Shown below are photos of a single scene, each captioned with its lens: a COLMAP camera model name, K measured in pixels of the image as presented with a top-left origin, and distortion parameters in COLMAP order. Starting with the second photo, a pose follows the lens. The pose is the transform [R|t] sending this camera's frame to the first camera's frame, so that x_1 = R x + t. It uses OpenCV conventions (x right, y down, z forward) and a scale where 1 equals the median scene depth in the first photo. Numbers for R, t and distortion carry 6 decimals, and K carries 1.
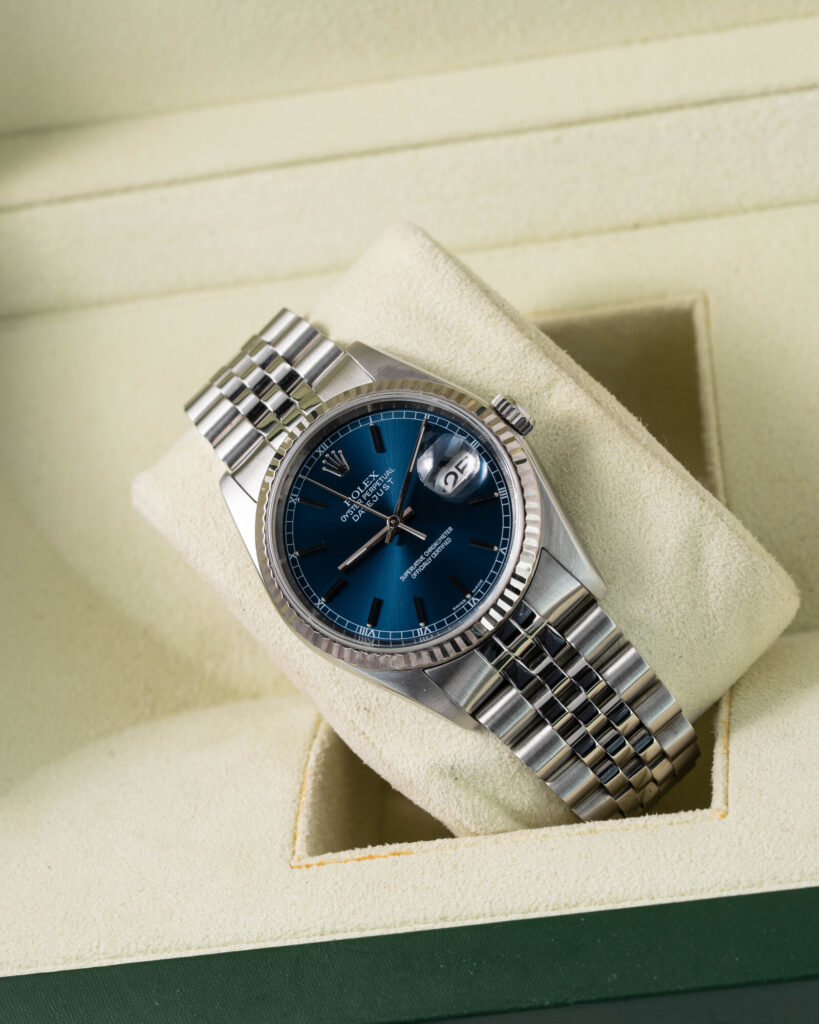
lens RADIAL K [[4082.7, 0, 409.5], [0, 4082.7, 512.0], [0, 0, 1]] dist [-0.111282, 2.618974]
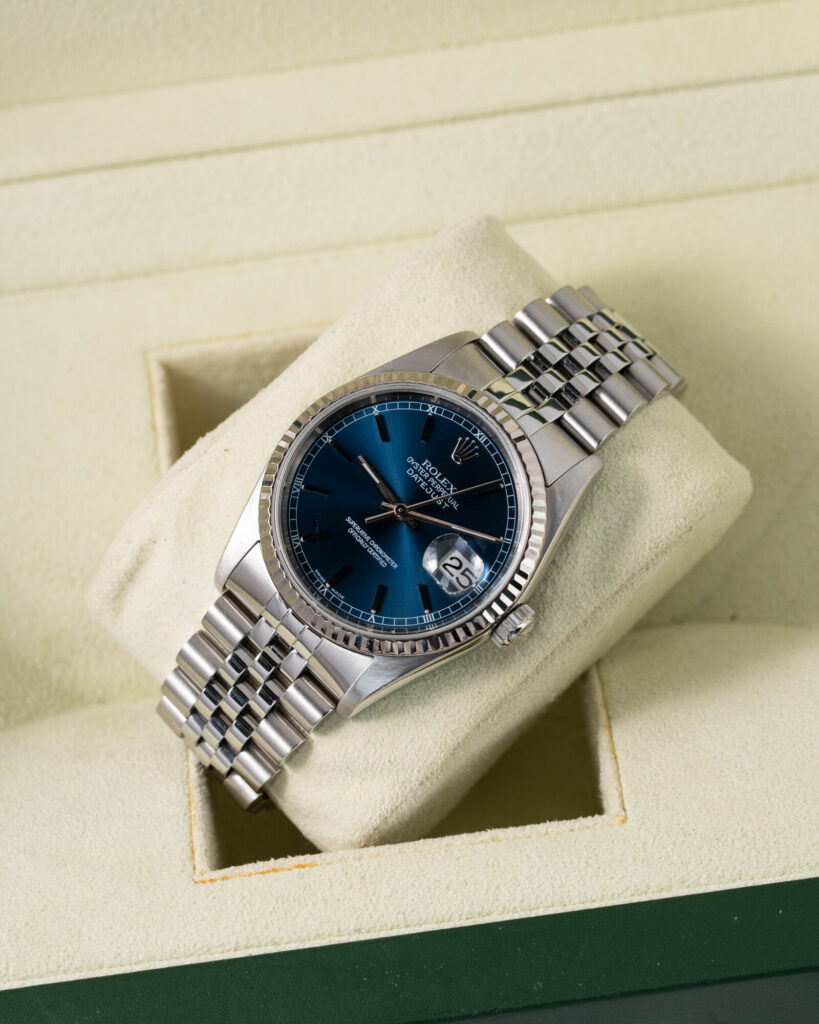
lens RADIAL K [[4082.7, 0, 409.5], [0, 4082.7, 512.0], [0, 0, 1]] dist [-0.111282, 2.618974]
pose [[0.981429, -0.017510, 0.191023, -0.169396], [0.010009, 0.999143, 0.040166, -0.044976], [-0.191563, -0.037508, 0.980763, 0.001716]]
